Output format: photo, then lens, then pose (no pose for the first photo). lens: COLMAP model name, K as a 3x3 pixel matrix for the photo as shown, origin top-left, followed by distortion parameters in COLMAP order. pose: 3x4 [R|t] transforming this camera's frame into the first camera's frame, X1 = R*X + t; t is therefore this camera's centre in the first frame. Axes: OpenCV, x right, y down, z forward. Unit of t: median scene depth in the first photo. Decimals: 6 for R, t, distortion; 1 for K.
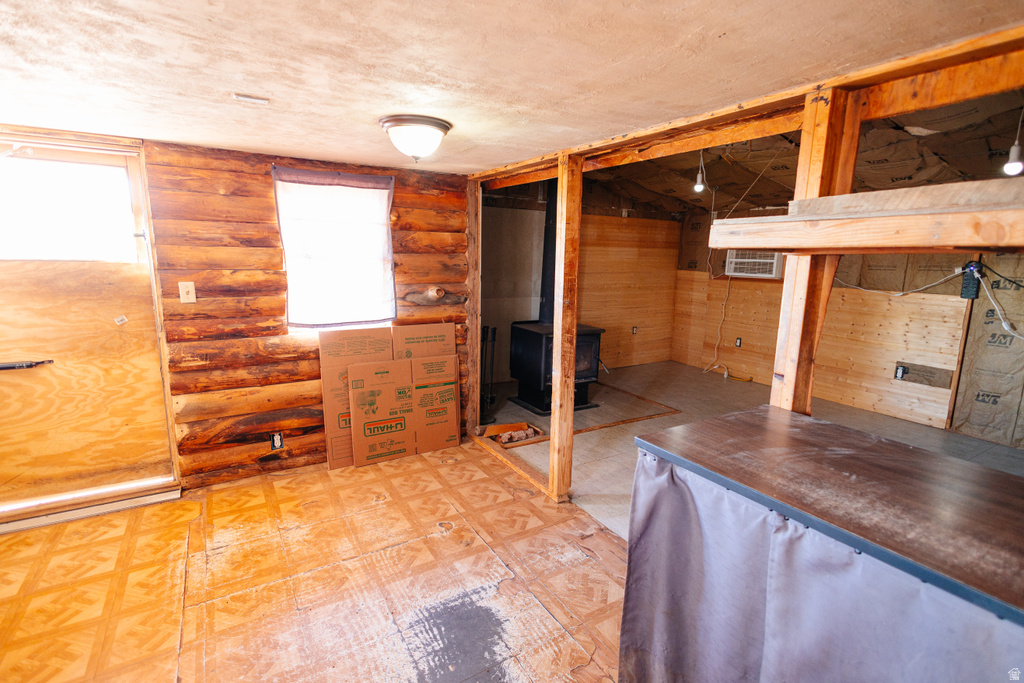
lens RADIAL K [[487.2, 0, 510.9], [0, 487.2, 340.1], [0, 0, 1]] dist [0.008491, -0.000126]
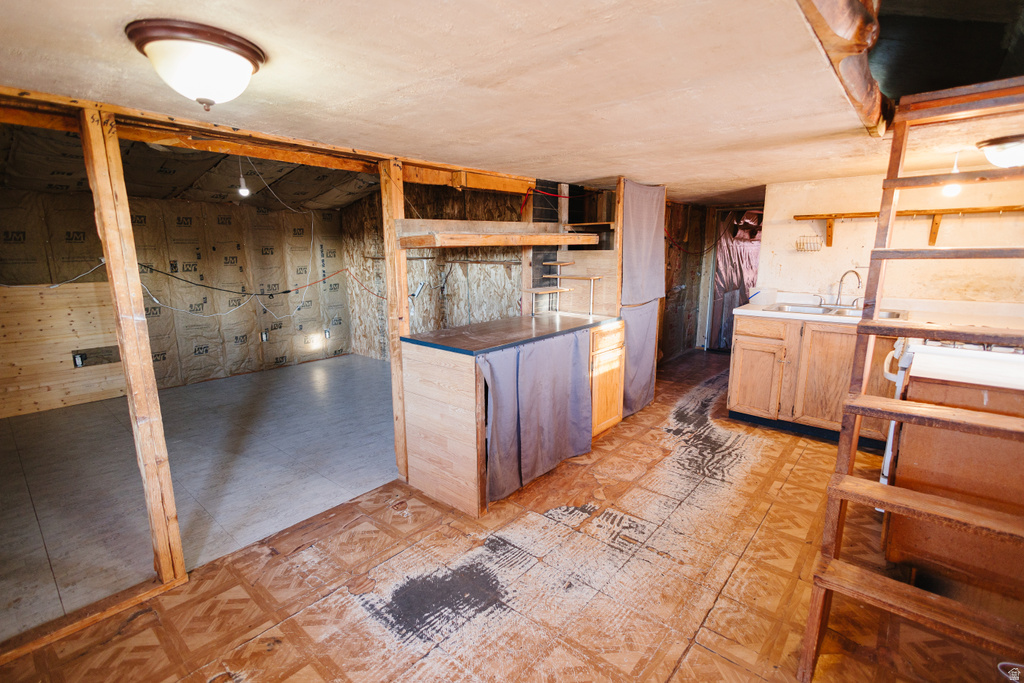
lens RADIAL K [[470.3, 0, 511.4], [0, 470.3, 338.5], [0, 0, 1]] dist [0.009914, -0.000026]
pose [[-0.309848, -0.195407, 0.930489, -0.659784], [0.168779, 0.951805, 0.256086, -0.127820], [-0.935686, 0.236395, -0.261934, 0.619761]]
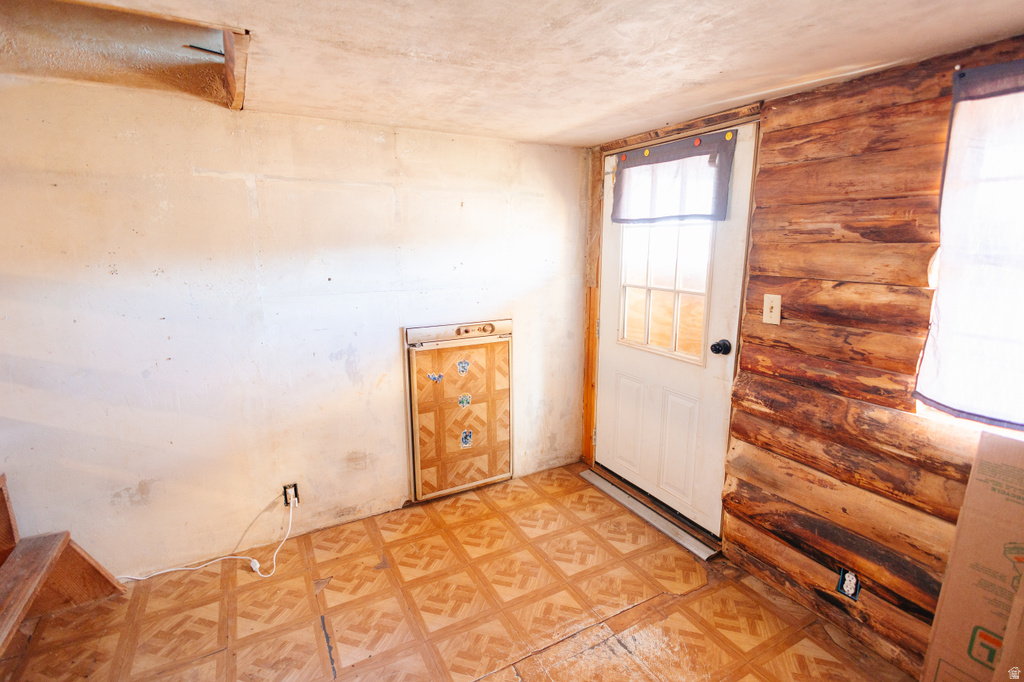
lens RADIAL K [[487.2, 0, 510.9], [0, 487.2, 339.6], [0, 0, 1]] dist [0.008491, -0.000126]
pose [[-0.043812, 0.175518, -0.983501, 0.054598], [-0.177039, 0.967502, 0.180549, -0.109459], [0.983228, 0.182028, -0.011315, 0.609852]]
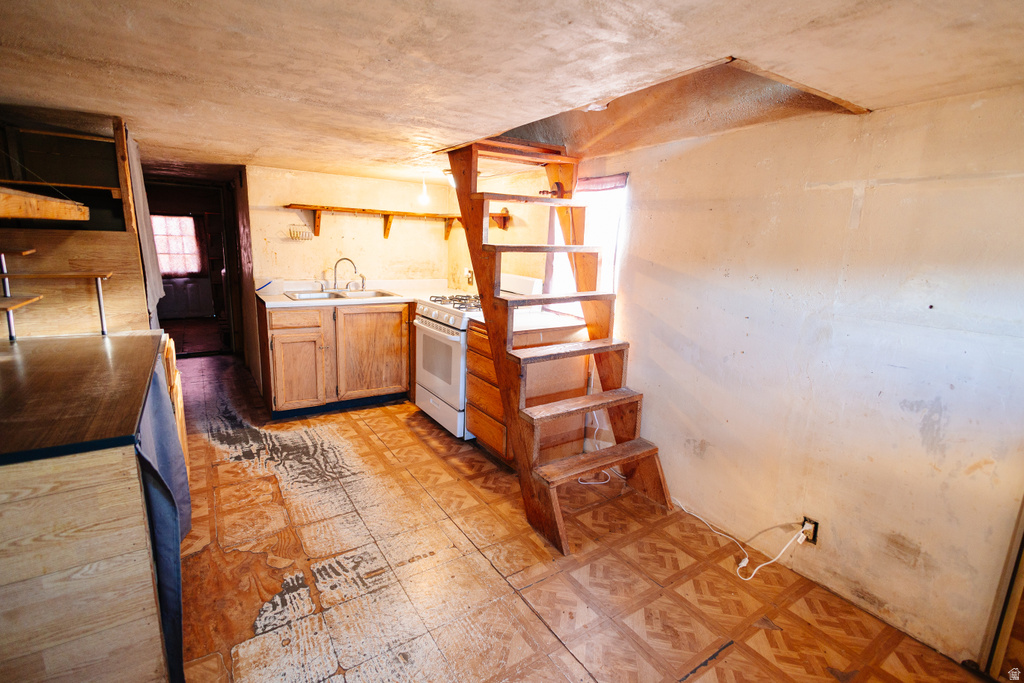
lens RADIAL K [[470.3, 0, 511.4], [0, 470.3, 338.5], [0, 0, 1]] dist [0.009914, -0.000026]
pose [[-0.997717, -0.044948, -0.050412, -0.182924], [-0.060417, 0.927599, 0.368661, -0.157037], [0.030192, 0.370865, -0.928196, 0.834759]]
